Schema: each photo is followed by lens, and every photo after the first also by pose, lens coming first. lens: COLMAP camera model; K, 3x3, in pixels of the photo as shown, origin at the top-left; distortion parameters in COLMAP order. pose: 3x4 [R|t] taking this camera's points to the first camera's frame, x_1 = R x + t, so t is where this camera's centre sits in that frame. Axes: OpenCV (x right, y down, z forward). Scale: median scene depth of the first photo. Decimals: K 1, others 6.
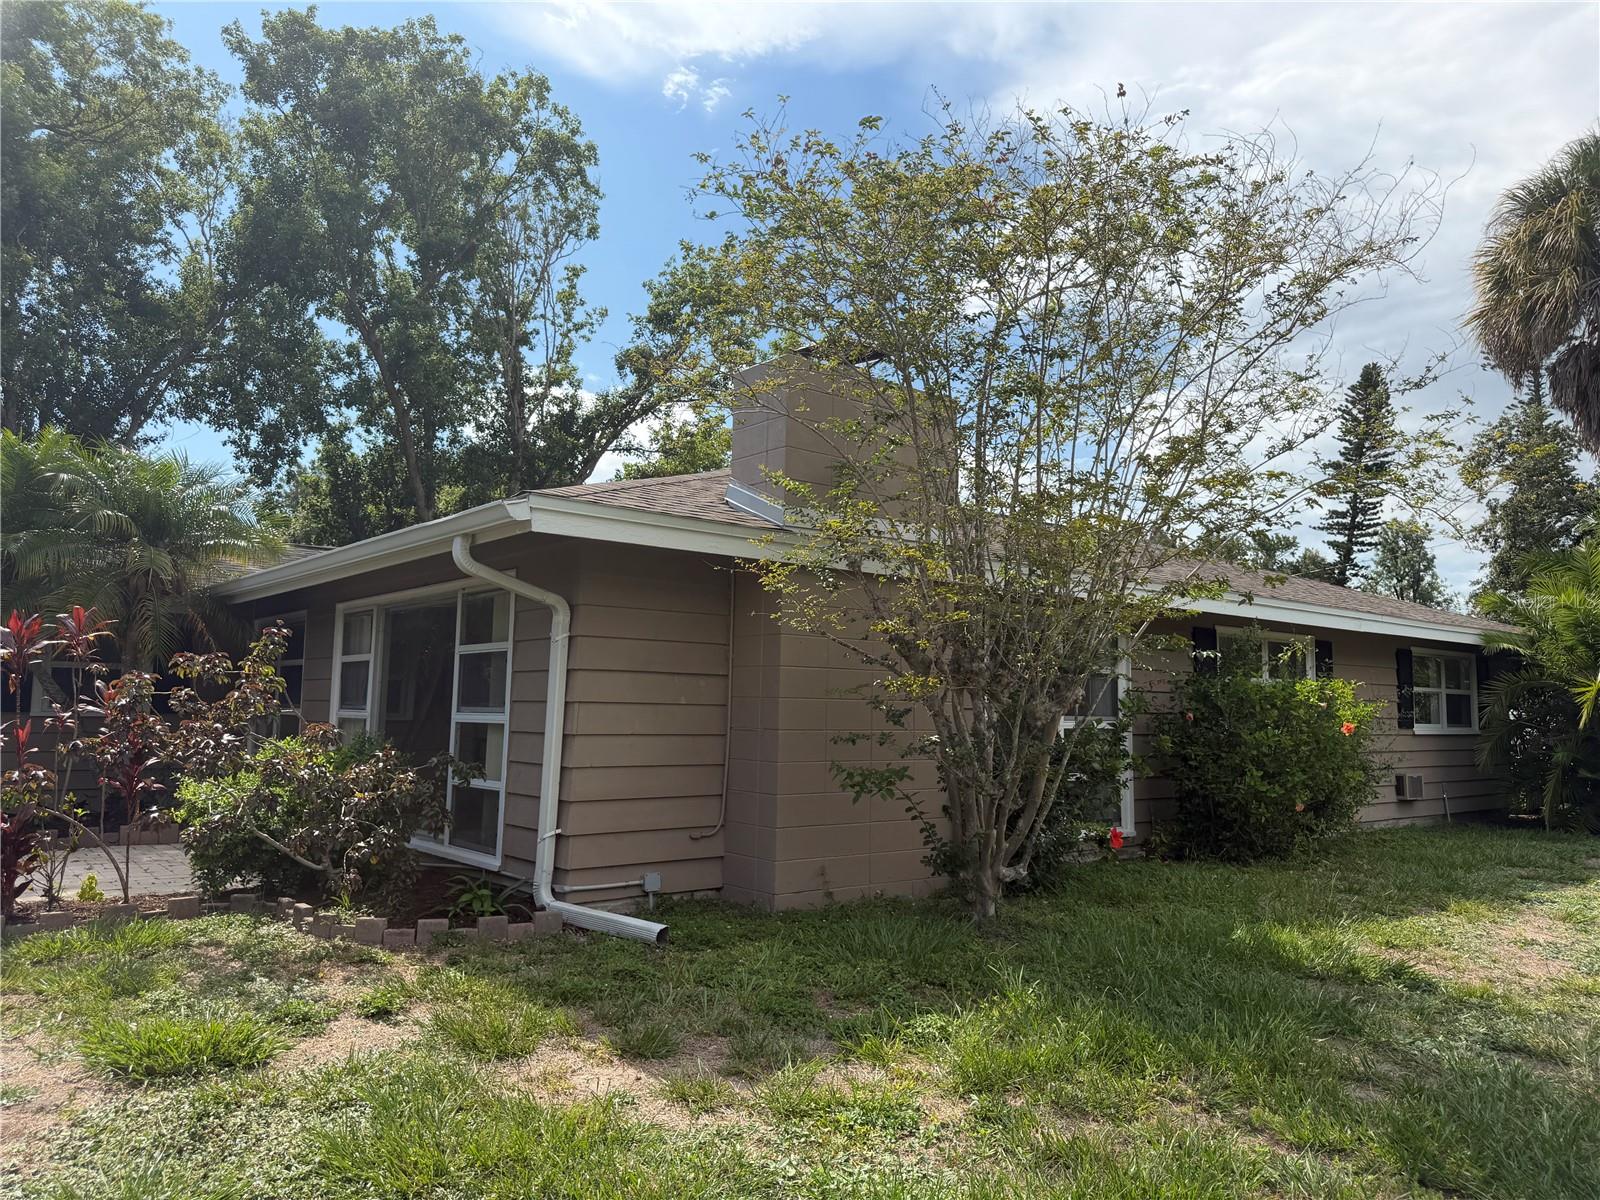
lens RADIAL K [[1132.9, 0, 788.5], [0, 1132.9, 591.5], [0, 0, 1]] dist [0.065169, -0.085974]
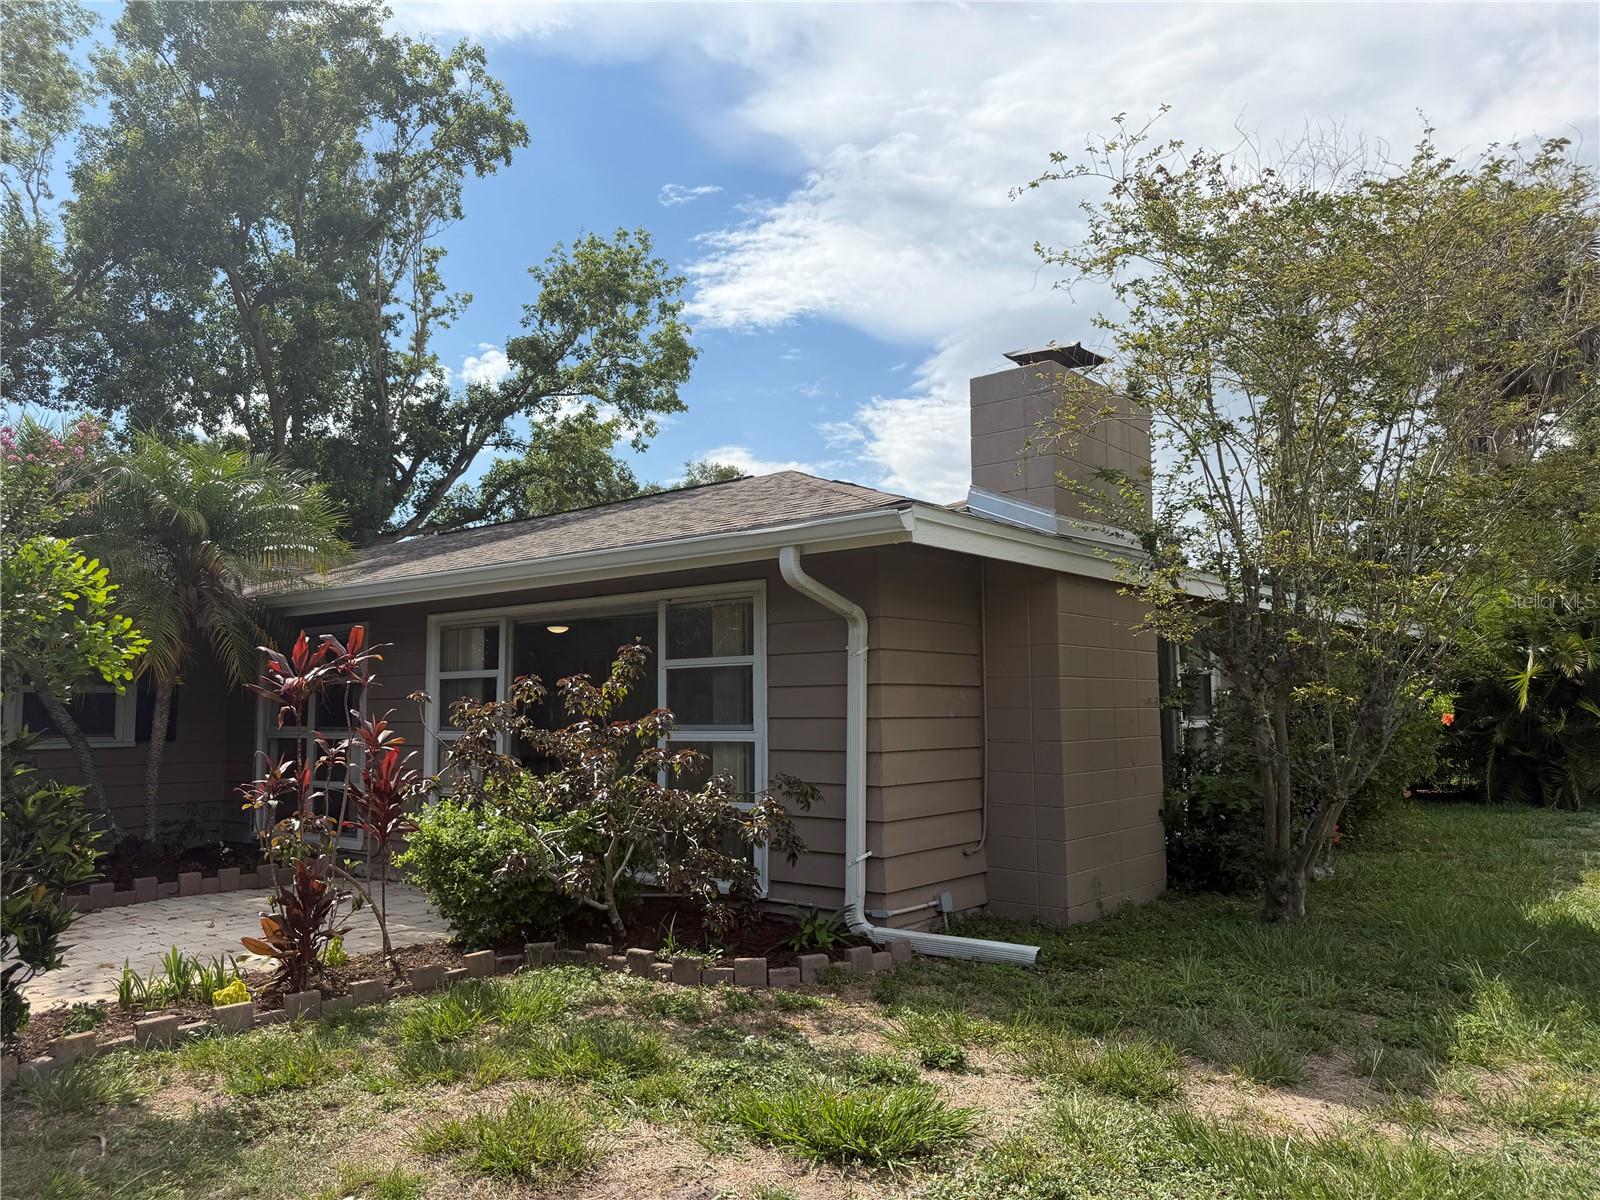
lens RADIAL K [[1132.9, 0, 797.6], [0, 1132.9, 588.5], [0, 0, 1]] dist [0.065169, -0.085974]
pose [[0.977209, -0.006359, 0.212182, -0.350150], [0.006589, 0.999978, -0.000378, -0.009412], [-0.212175, 0.001767, 0.977230, 0.060249]]
